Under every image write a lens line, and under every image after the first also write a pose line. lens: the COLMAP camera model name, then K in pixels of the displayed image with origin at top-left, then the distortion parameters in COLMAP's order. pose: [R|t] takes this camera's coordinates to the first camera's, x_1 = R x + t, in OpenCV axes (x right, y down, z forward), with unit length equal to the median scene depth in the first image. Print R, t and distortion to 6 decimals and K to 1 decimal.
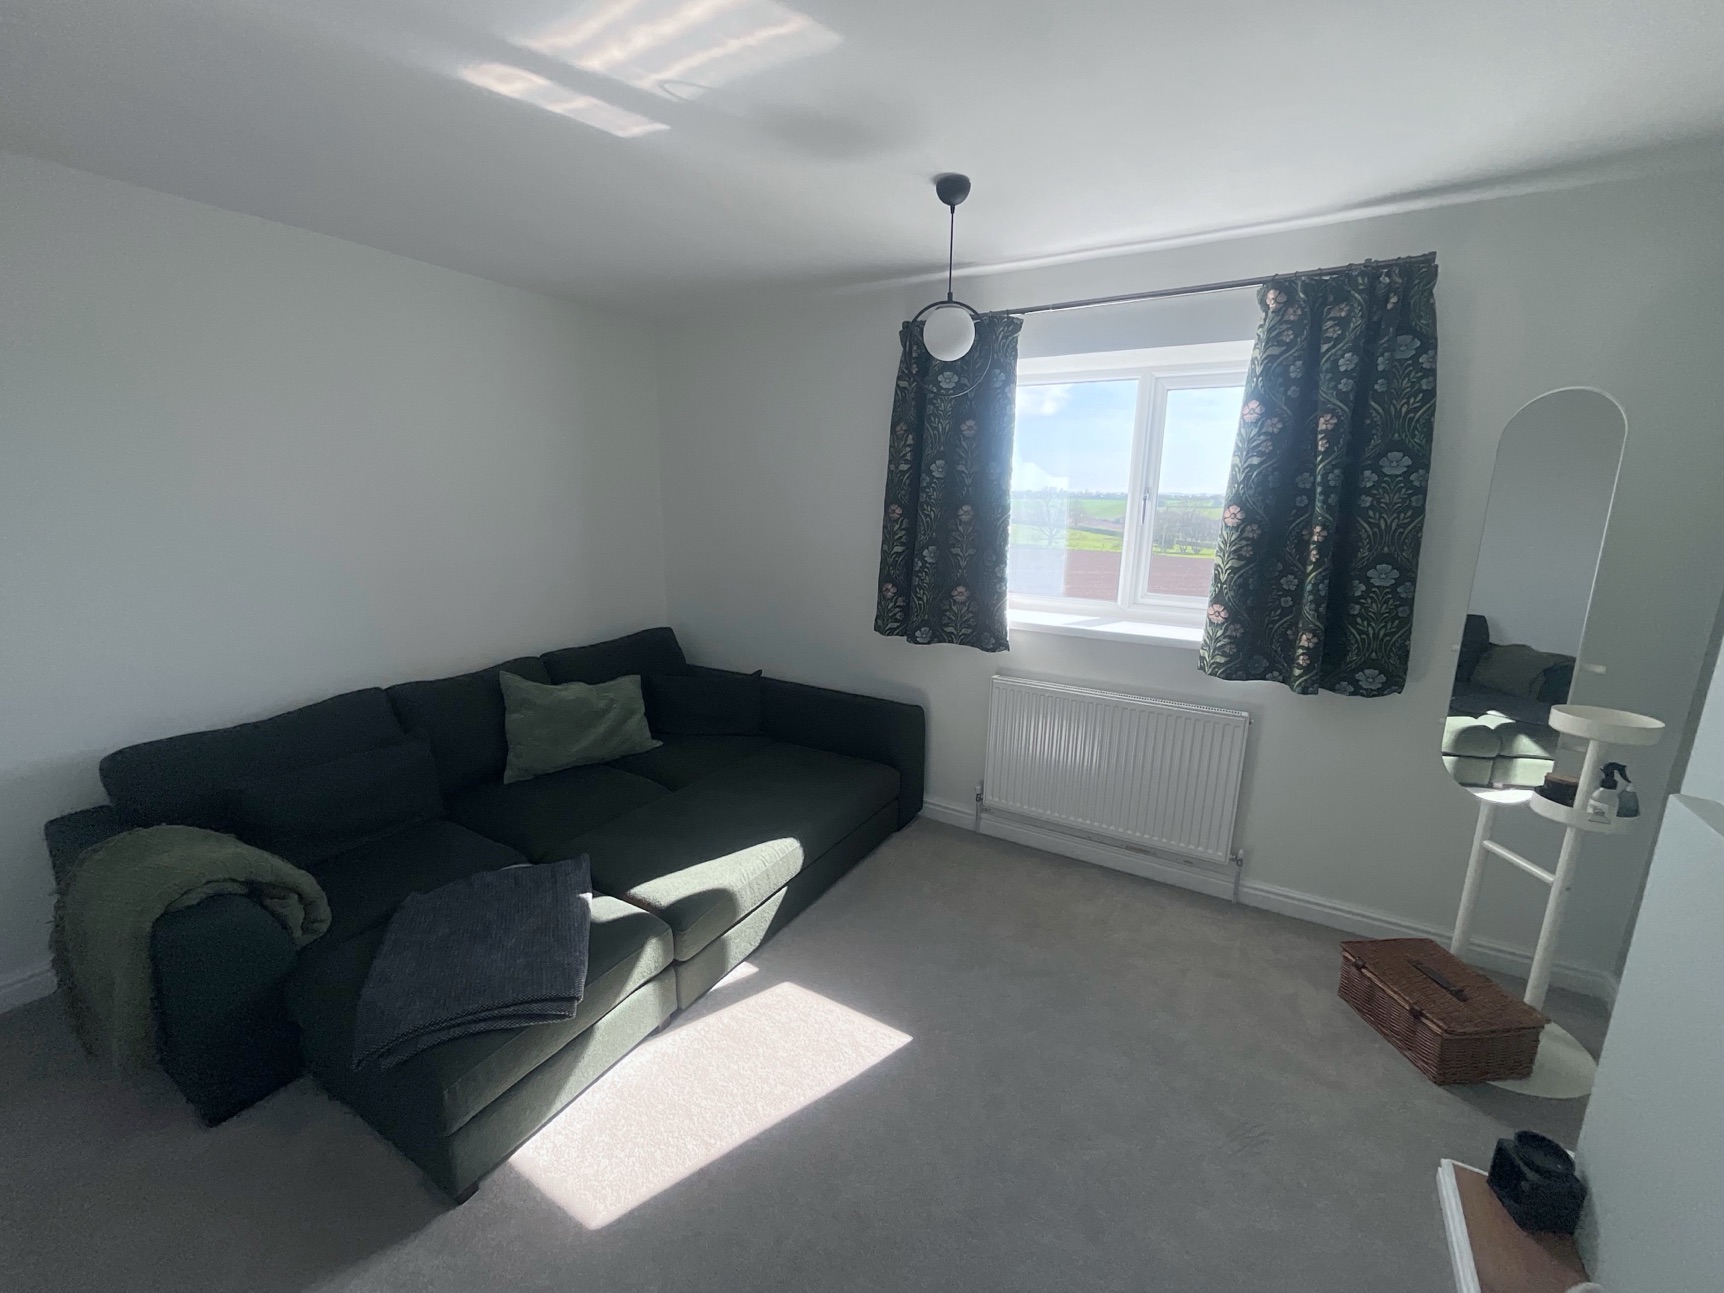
lens RADIAL K [[694.9, 0, 862.1], [0, 694.9, 630.6], [0, 0, 1]] dist [-0.022464, 0.000079]
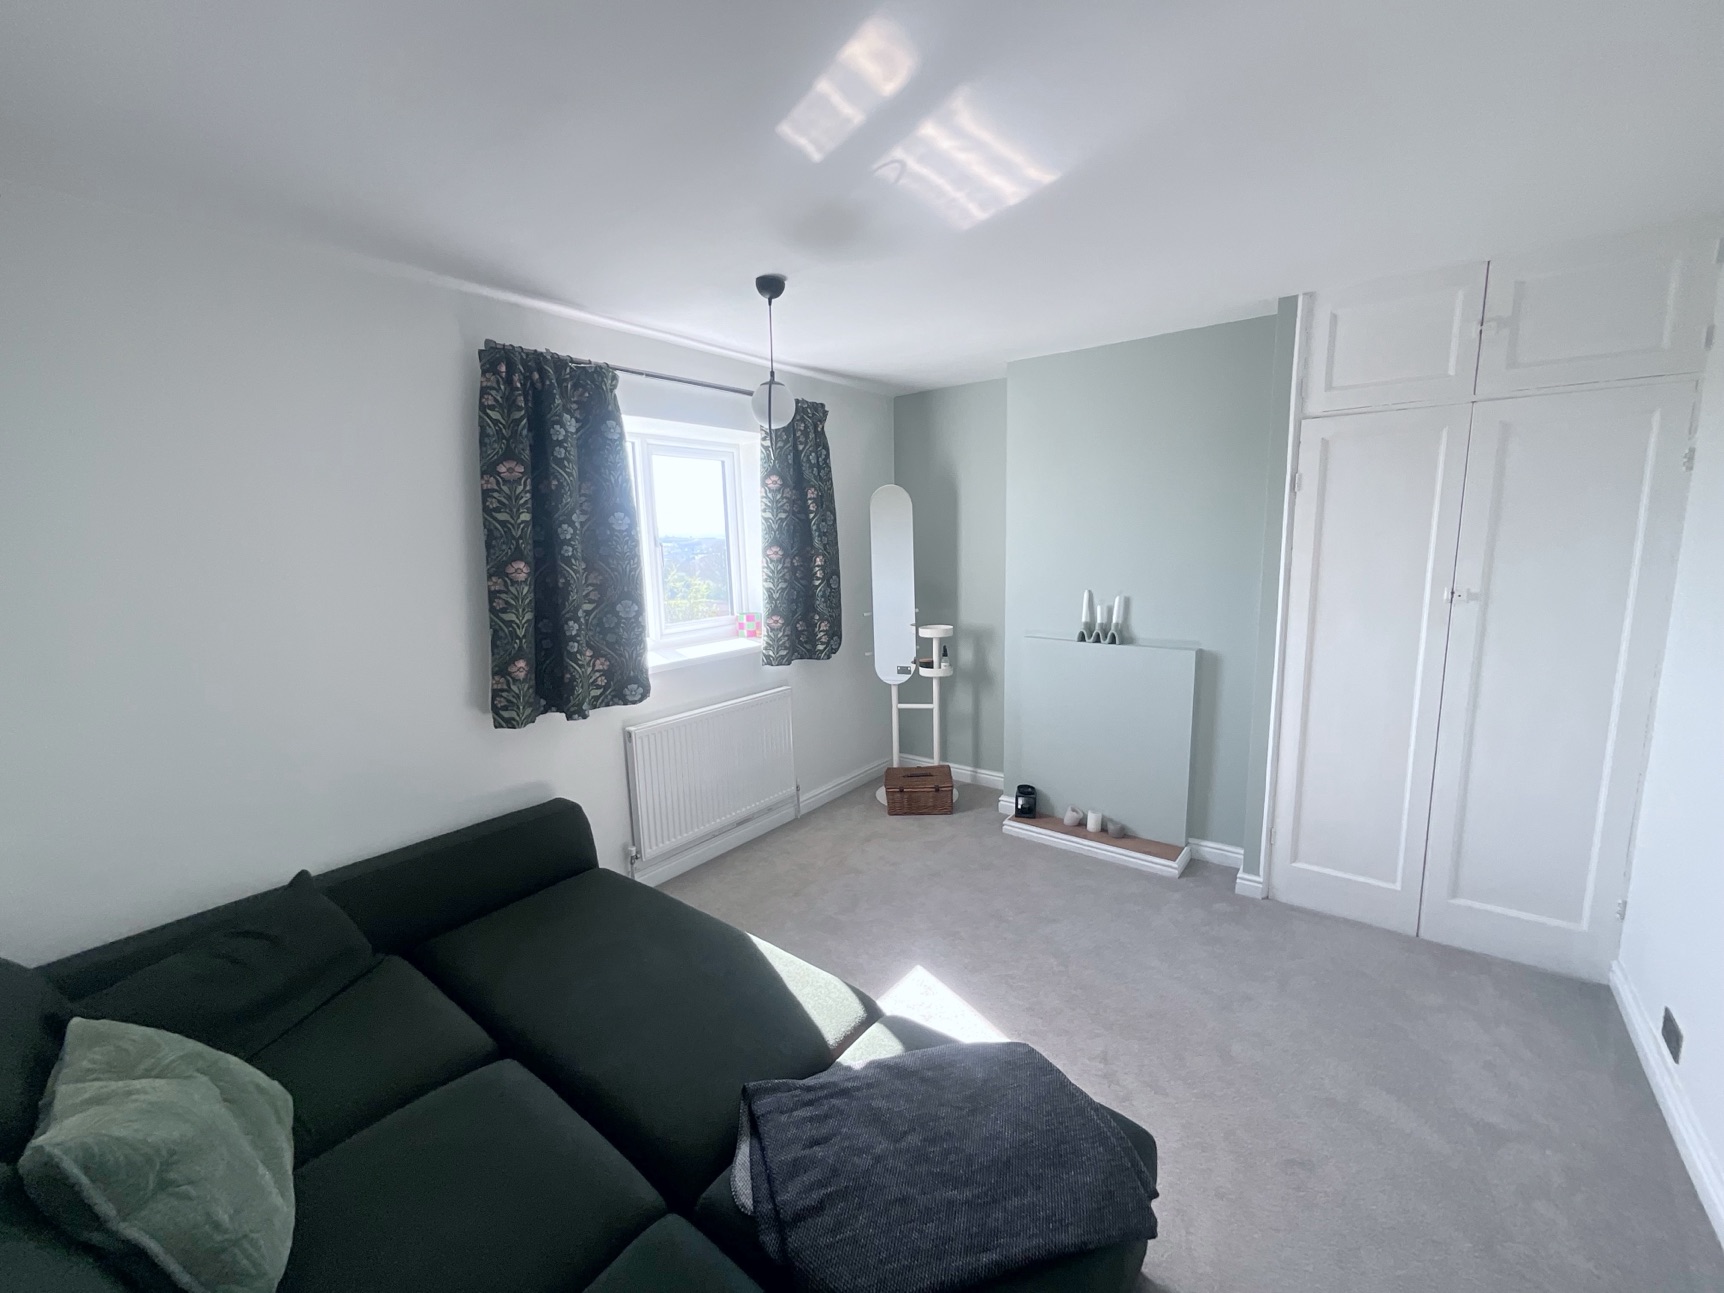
lens RADIAL K [[703.4, 0, 861.9], [0, 703.4, 644.2], [0, 0, 1]] dist [-0.000790, 0.000191]
pose [[0.127694, -0.158800, 0.979018, -0.940493], [0.222913, 0.966440, 0.127686, -0.131807], [-0.966439, 0.201931, 0.158807, 0.639692]]
